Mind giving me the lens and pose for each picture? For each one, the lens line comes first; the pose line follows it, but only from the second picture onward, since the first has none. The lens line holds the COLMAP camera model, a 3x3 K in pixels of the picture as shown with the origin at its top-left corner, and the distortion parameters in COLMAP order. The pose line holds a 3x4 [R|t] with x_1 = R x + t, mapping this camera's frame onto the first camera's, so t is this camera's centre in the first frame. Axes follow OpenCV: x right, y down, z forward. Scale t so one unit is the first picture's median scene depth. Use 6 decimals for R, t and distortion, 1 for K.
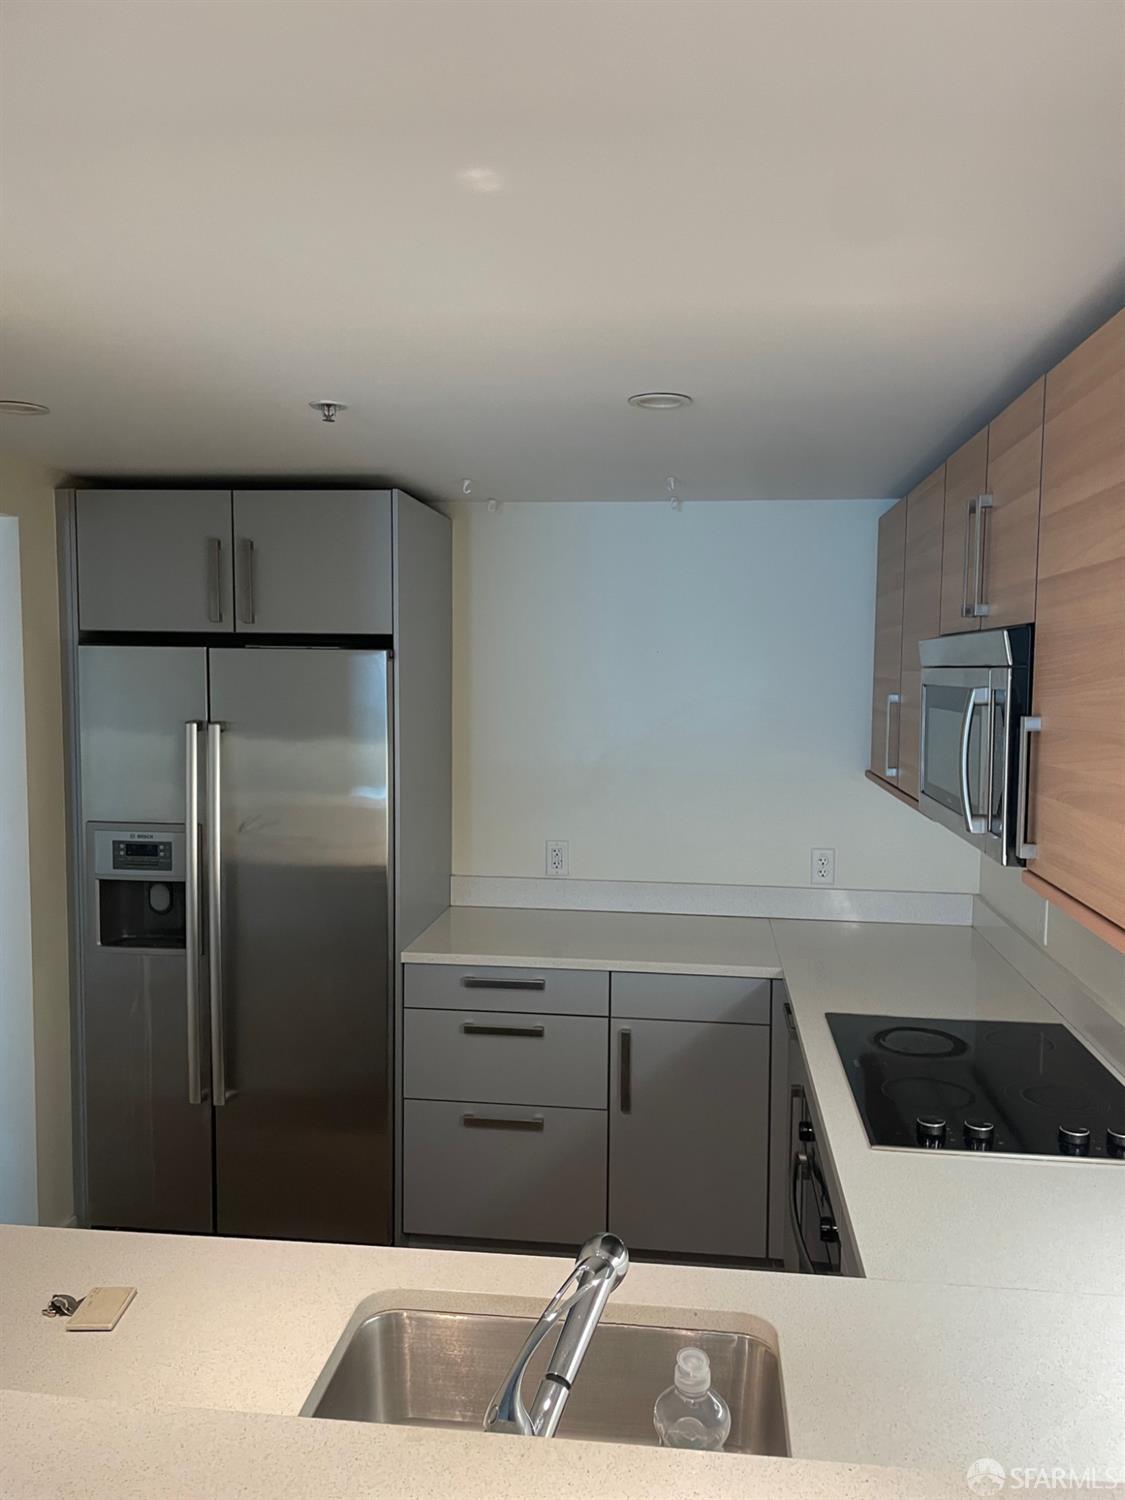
lens RADIAL K [[1122.9, 0, 561.4], [0, 1122.9, 750.6], [0, 0, 1]] dist [0.016273, 0.000037]
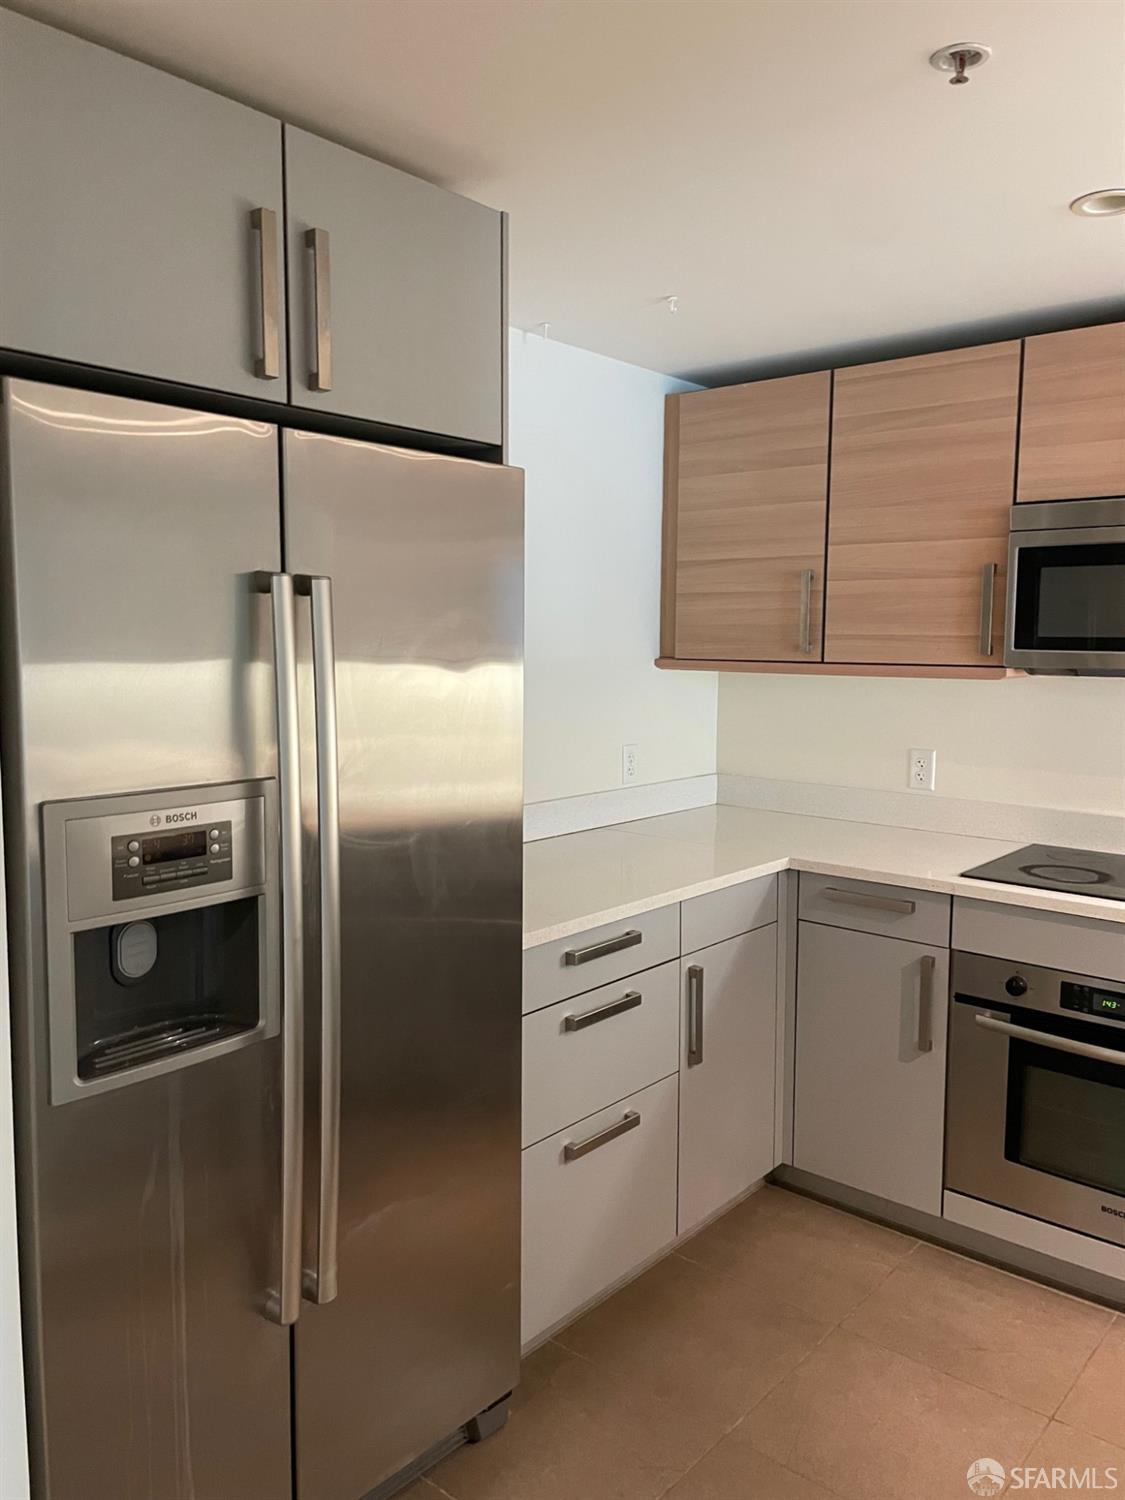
lens RADIAL K [[1122.9, 0, 558.5], [0, 1122.9, 737.9], [0, 0, 1]] dist [0.016273, 0.000037]
pose [[0.564108, -0.083638, 0.821454, -0.660945], [0.059410, 0.996389, 0.060651, 0.024572], [-0.823561, 0.014589, 0.567040, 0.606487]]
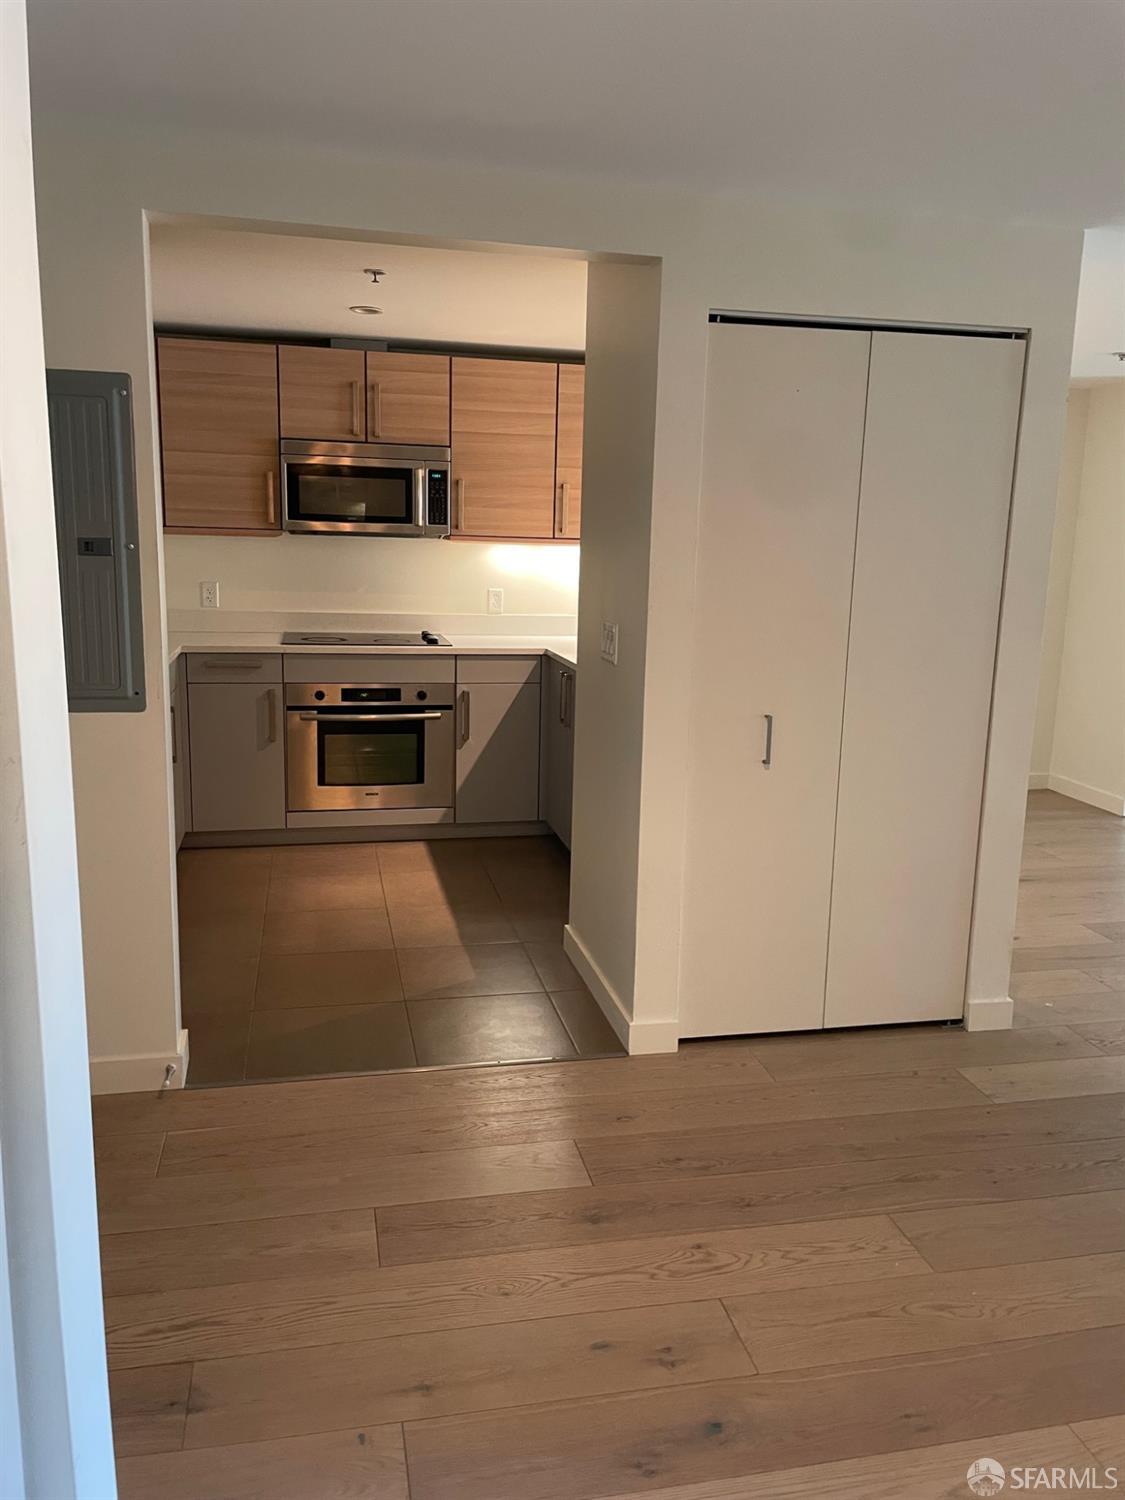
lens RADIAL K [[1122.9, 0, 559.8], [0, 1122.9, 750.8], [0, 0, 1]] dist [0.016273, 0.000037]
pose [[-0.333091, -0.200178, 0.921401, -1.400446], [0.038693, 0.973479, 0.225480, 0.004258], [-0.942100, 0.110757, -0.316512, 0.984902]]
